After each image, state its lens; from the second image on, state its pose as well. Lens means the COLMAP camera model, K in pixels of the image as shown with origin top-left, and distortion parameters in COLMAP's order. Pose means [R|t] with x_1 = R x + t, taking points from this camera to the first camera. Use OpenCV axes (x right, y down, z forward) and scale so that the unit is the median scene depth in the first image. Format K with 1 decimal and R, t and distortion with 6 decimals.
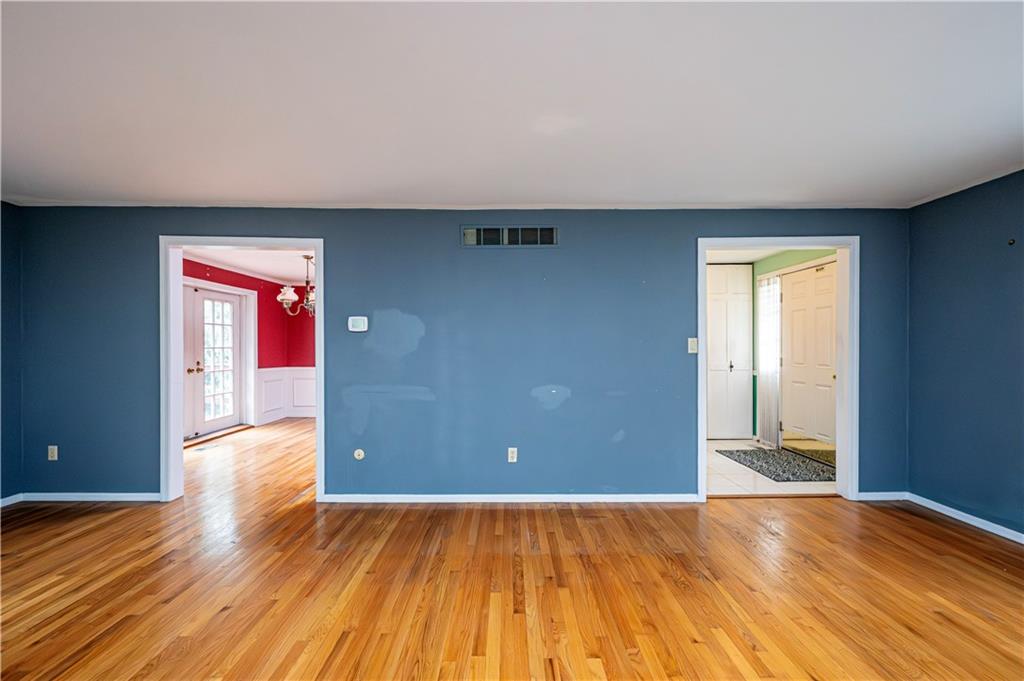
lens RADIAL K [[407.0, 0, 509.6], [0, 407.0, 349.4], [0, 0, 1]] dist [-0.001106, 0.000093]
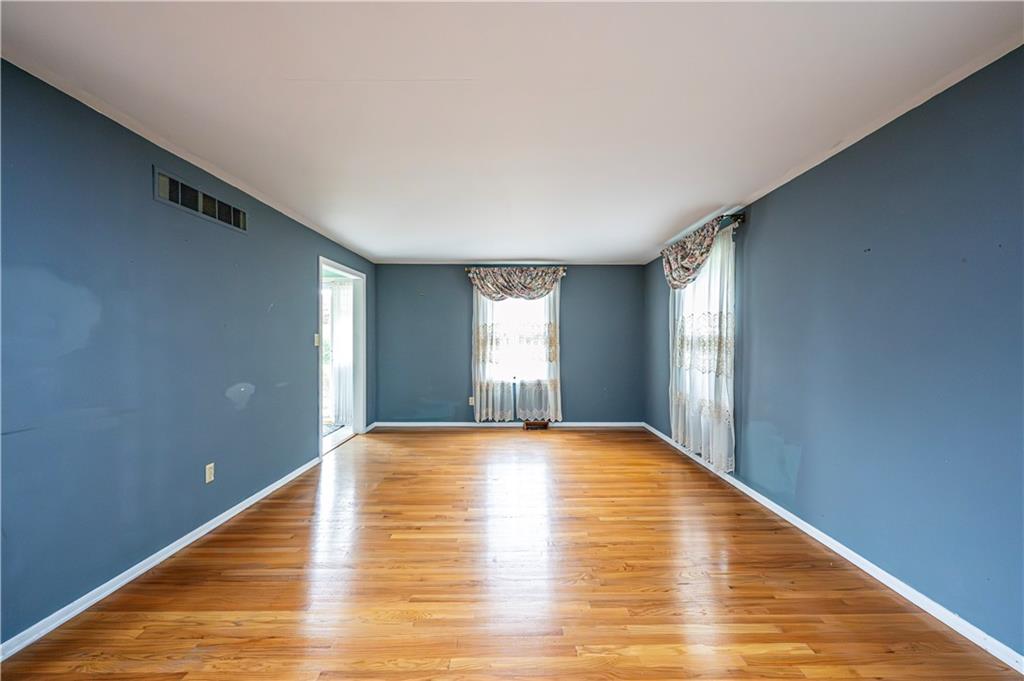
lens RADIAL K [[407.0, 0, 517.8], [0, 407.0, 340.7], [0, 0, 1]] dist [-0.001106, 0.000093]
pose [[-0.000375, -0.001096, 0.999999, -0.811294], [0.001532, 0.999998, 0.001096, -0.006525], [-0.999999, 0.001532, -0.000373, 0.379040]]
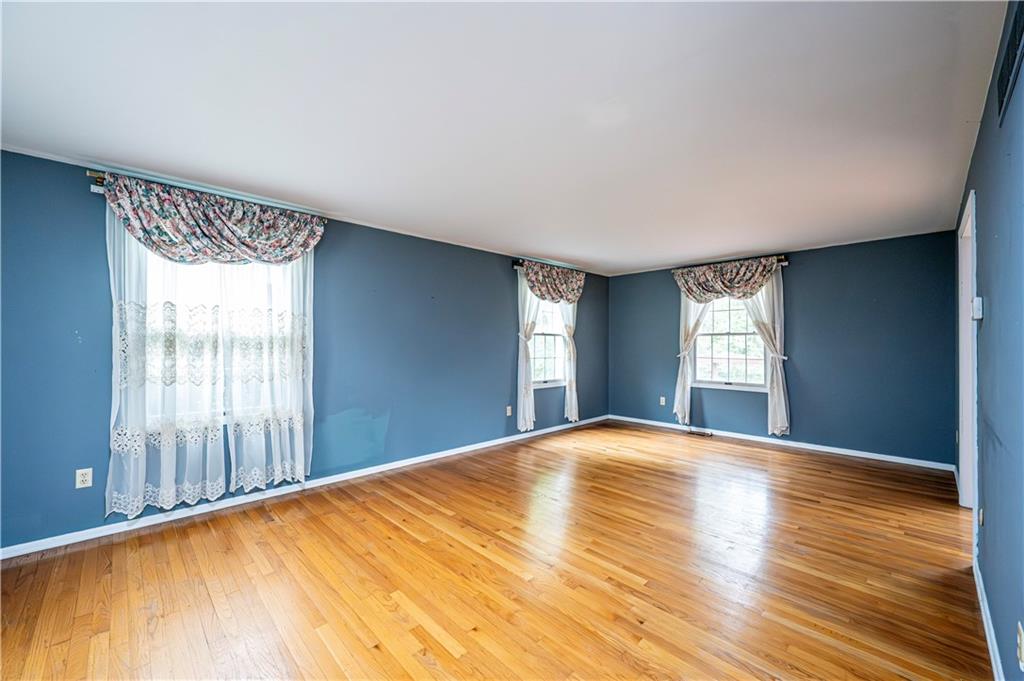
lens RADIAL K [[407.0, 0, 517.5], [0, 407.0, 343.1], [0, 0, 1]] dist [-0.001106, 0.000093]
pose [[-0.717305, -0.000700, -0.696759, 0.574547], [-0.001648, 0.999998, 0.000691, -0.006661], [0.696757, 0.001644, -0.717305, 0.947154]]
